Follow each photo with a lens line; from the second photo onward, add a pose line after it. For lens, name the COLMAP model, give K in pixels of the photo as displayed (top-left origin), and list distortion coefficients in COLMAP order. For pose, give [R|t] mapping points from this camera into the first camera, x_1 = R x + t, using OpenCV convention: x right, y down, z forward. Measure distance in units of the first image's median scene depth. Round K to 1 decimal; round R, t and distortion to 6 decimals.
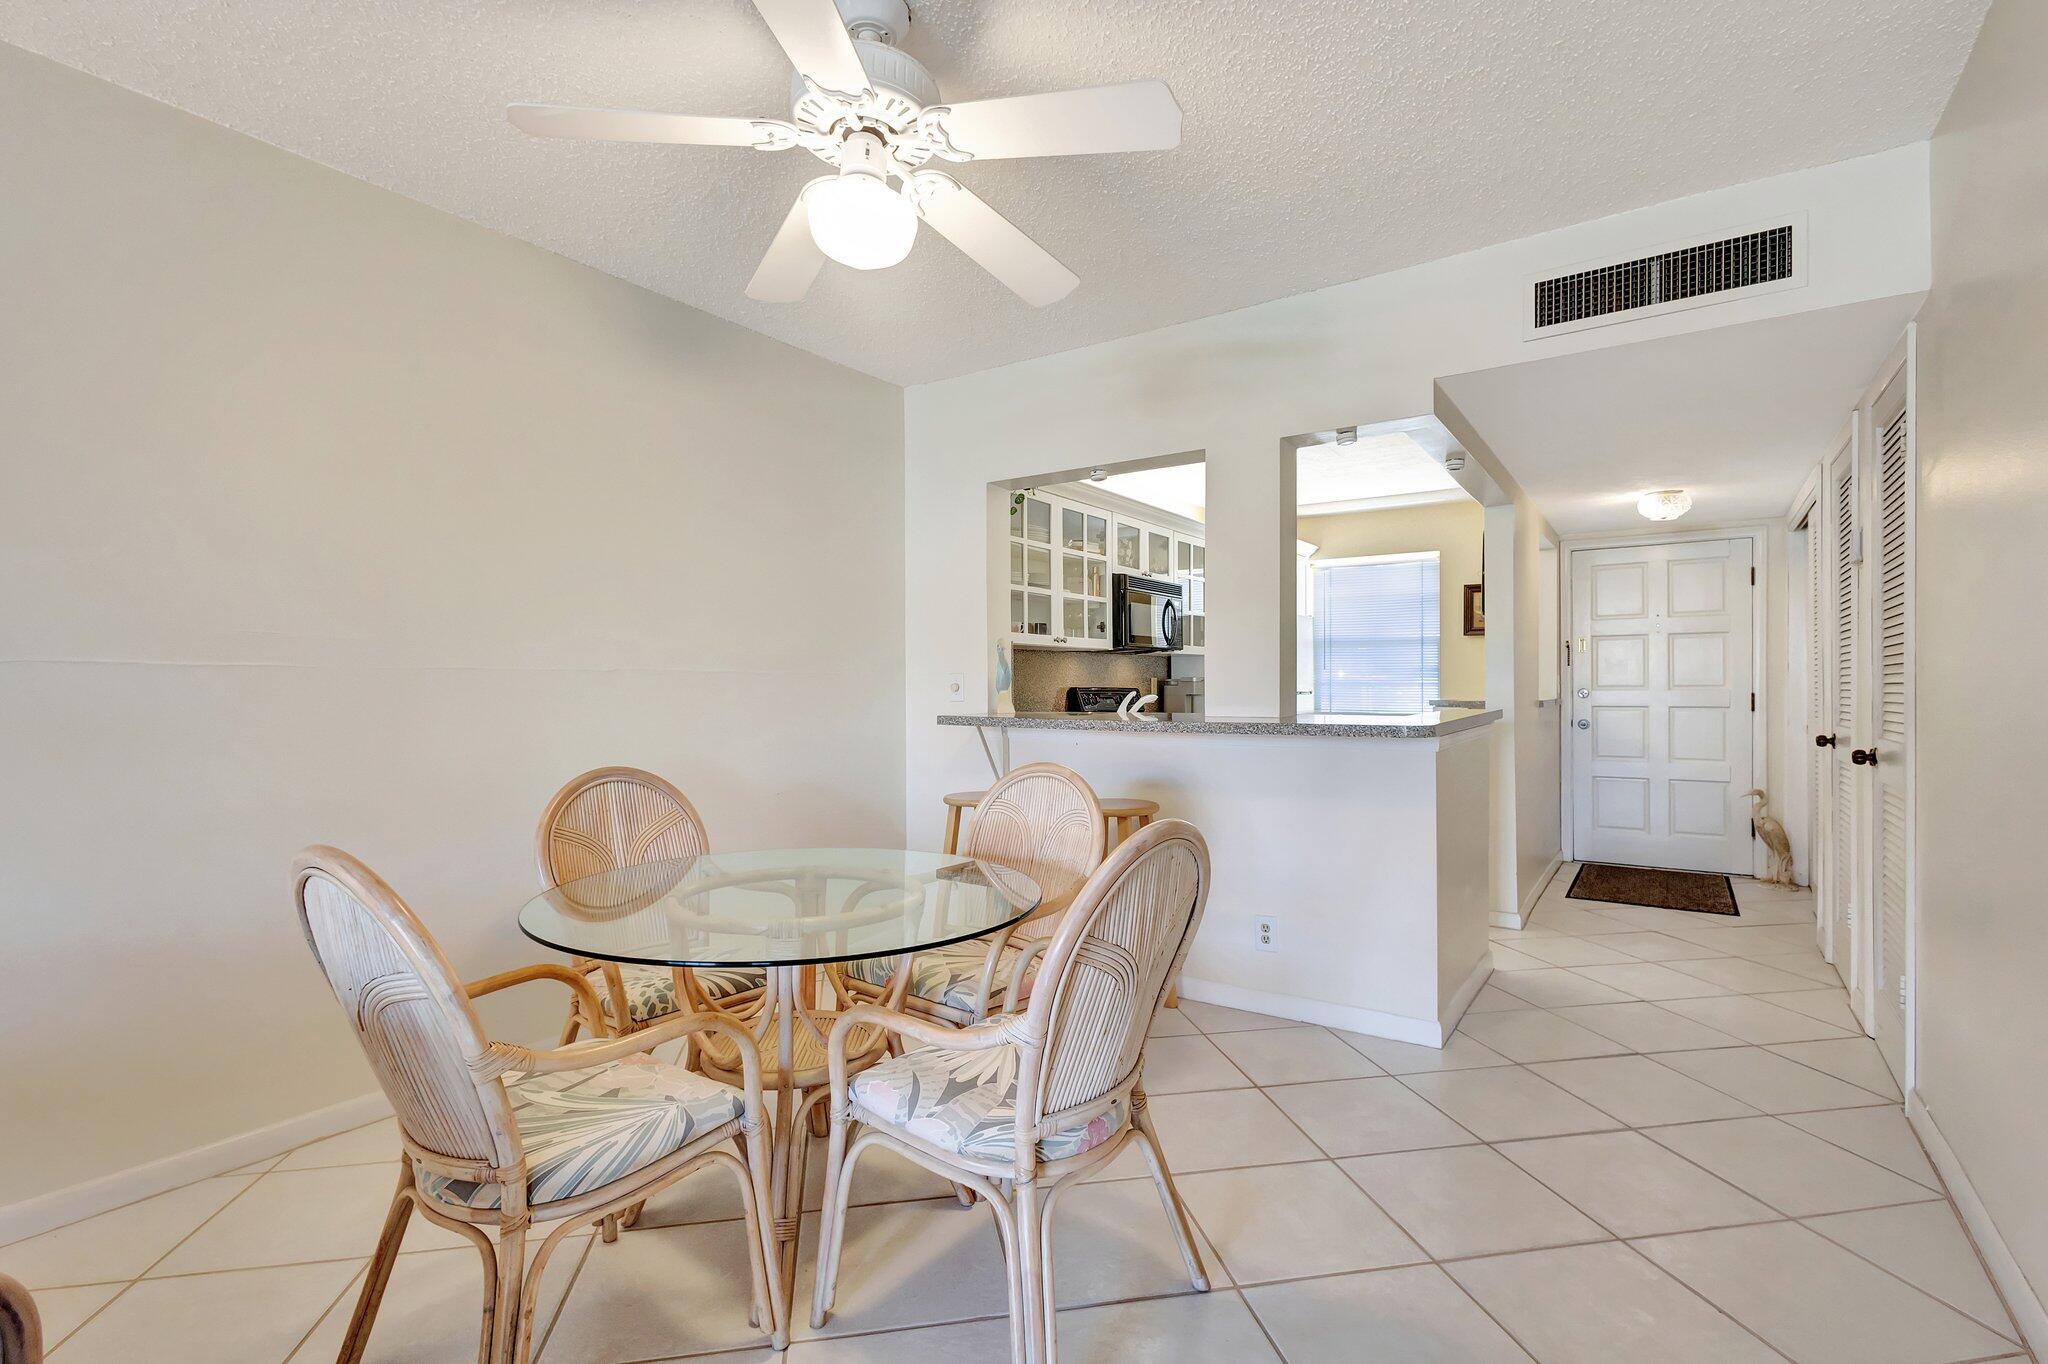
lens RADIAL K [[940.9, 0, 1023.5], [0, 940.9, 691.5], [0, 0, 1]] dist [0.008691, 0.001491]
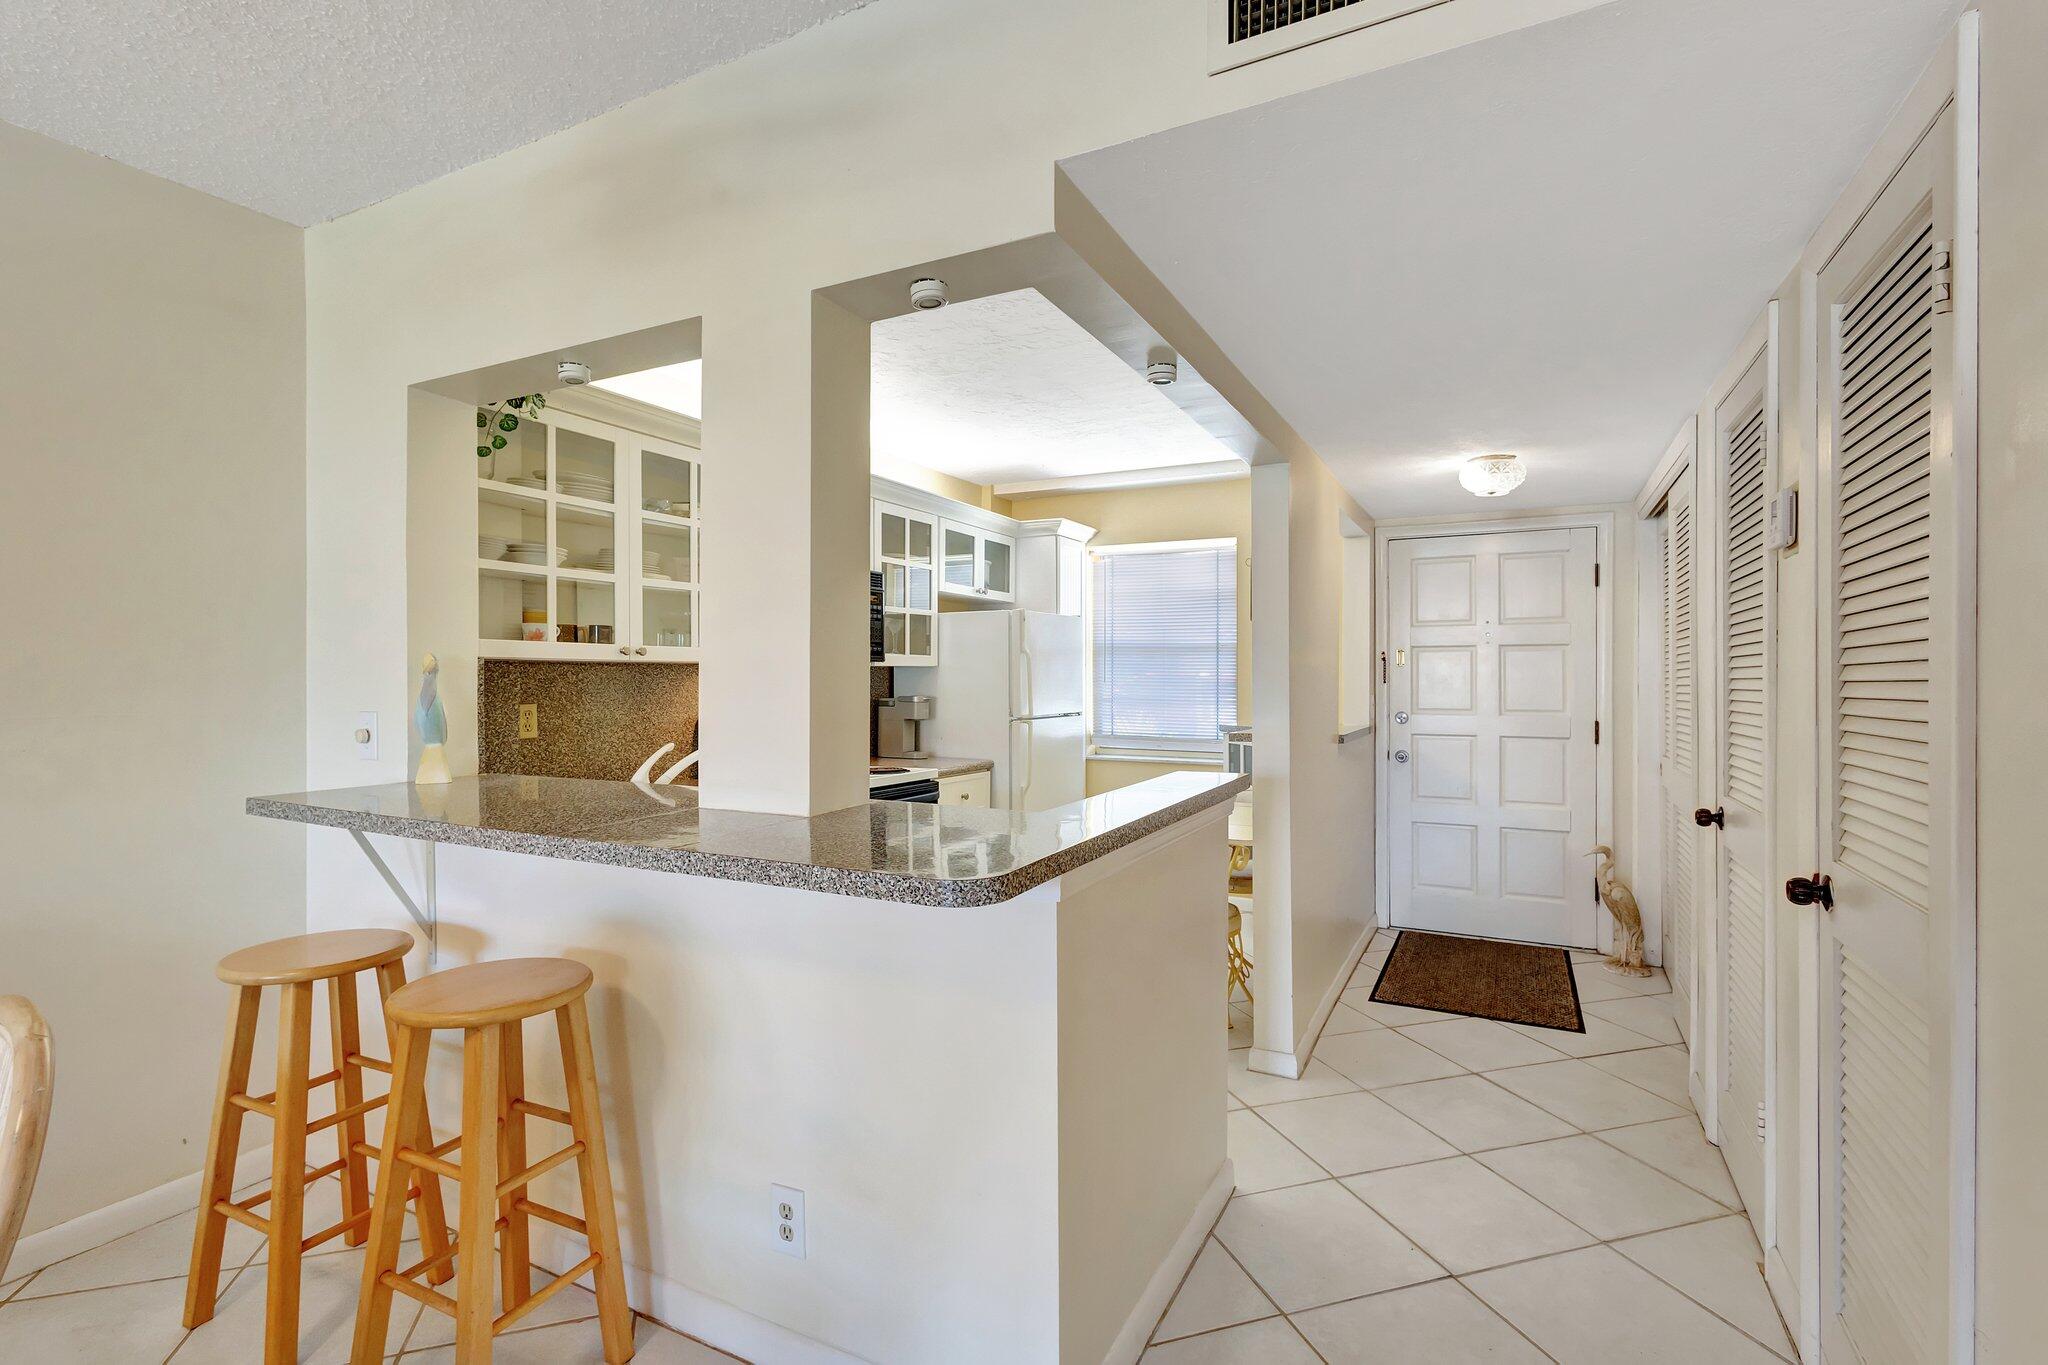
lens RADIAL K [[940.9, 0, 1020.5], [0, 940.9, 679.5], [0, 0, 1]] dist [0.008691, 0.001491]
pose [[0.992508, 0.004705, 0.122092, 0.200116], [-0.004232, 0.999982, -0.004136, -0.029749], [-0.122109, 0.003588, 0.992510, 0.281887]]
